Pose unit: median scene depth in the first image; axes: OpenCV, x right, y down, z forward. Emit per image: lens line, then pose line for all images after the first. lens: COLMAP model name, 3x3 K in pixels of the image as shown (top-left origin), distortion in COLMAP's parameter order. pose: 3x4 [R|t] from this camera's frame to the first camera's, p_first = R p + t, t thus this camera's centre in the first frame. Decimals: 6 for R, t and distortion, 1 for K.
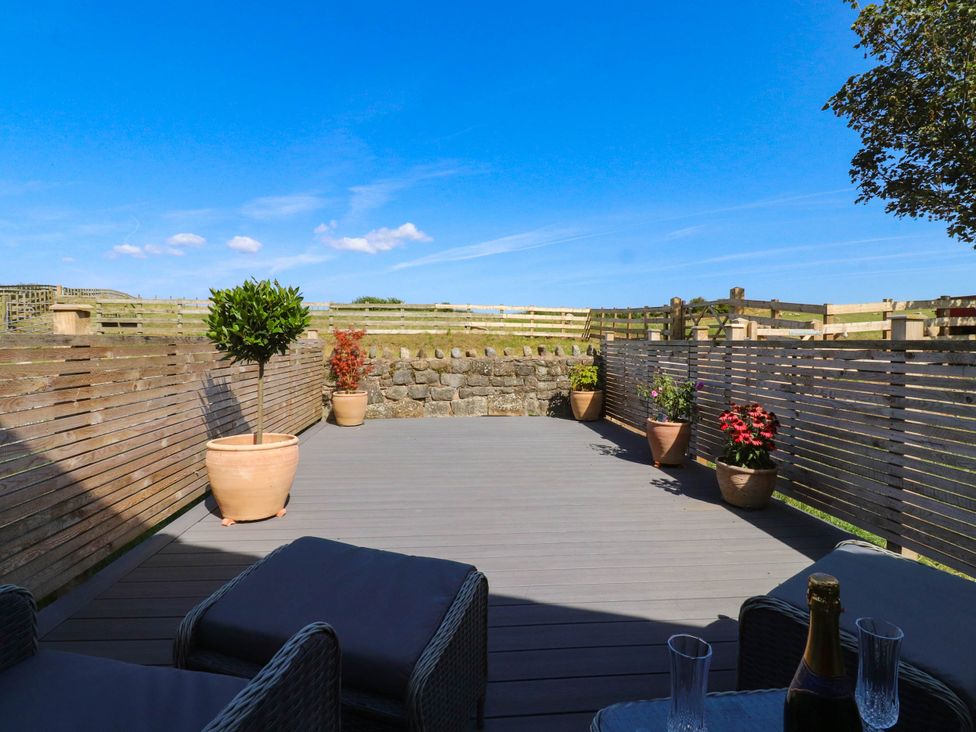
lens RADIAL K [[505.3, 0, 483.7], [0, 505.3, 347.9], [0, 0, 1]] dist [0.000940, -0.013727]
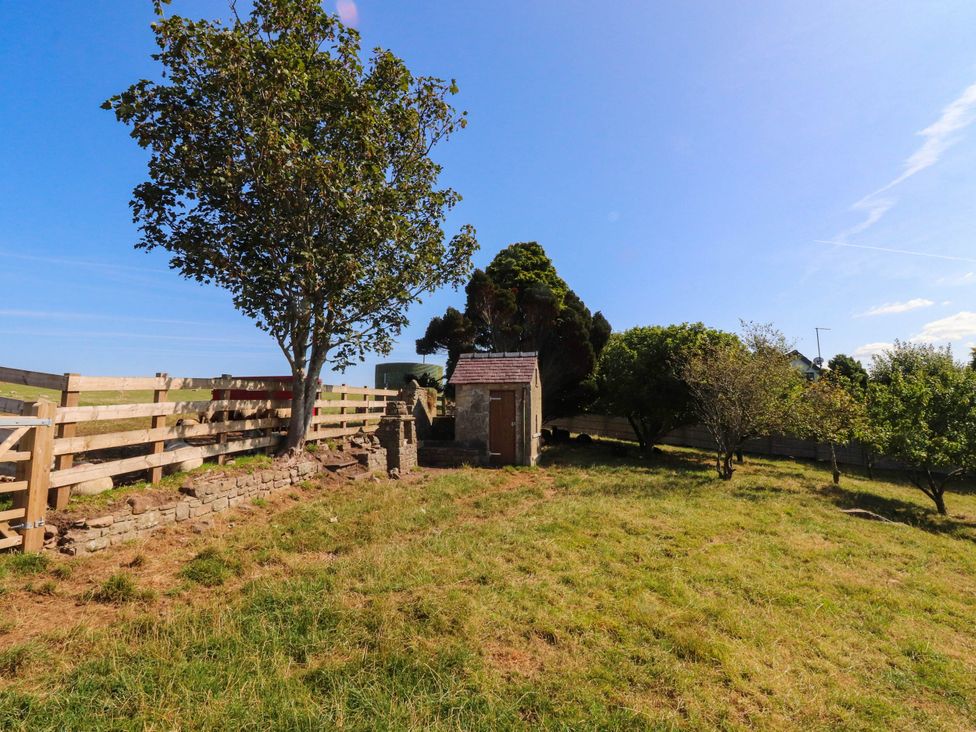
lens RADIAL K [[505.3, 0, 483.7], [0, 505.3, 347.9], [0, 0, 1]] dist [0.000940, -0.013727]
pose [[0.333249, 0.122887, 0.934796, 0.230867], [0.015123, 0.990645, -0.135620, -0.023425], [-0.942717, 0.059332, 0.328274, 0.270173]]
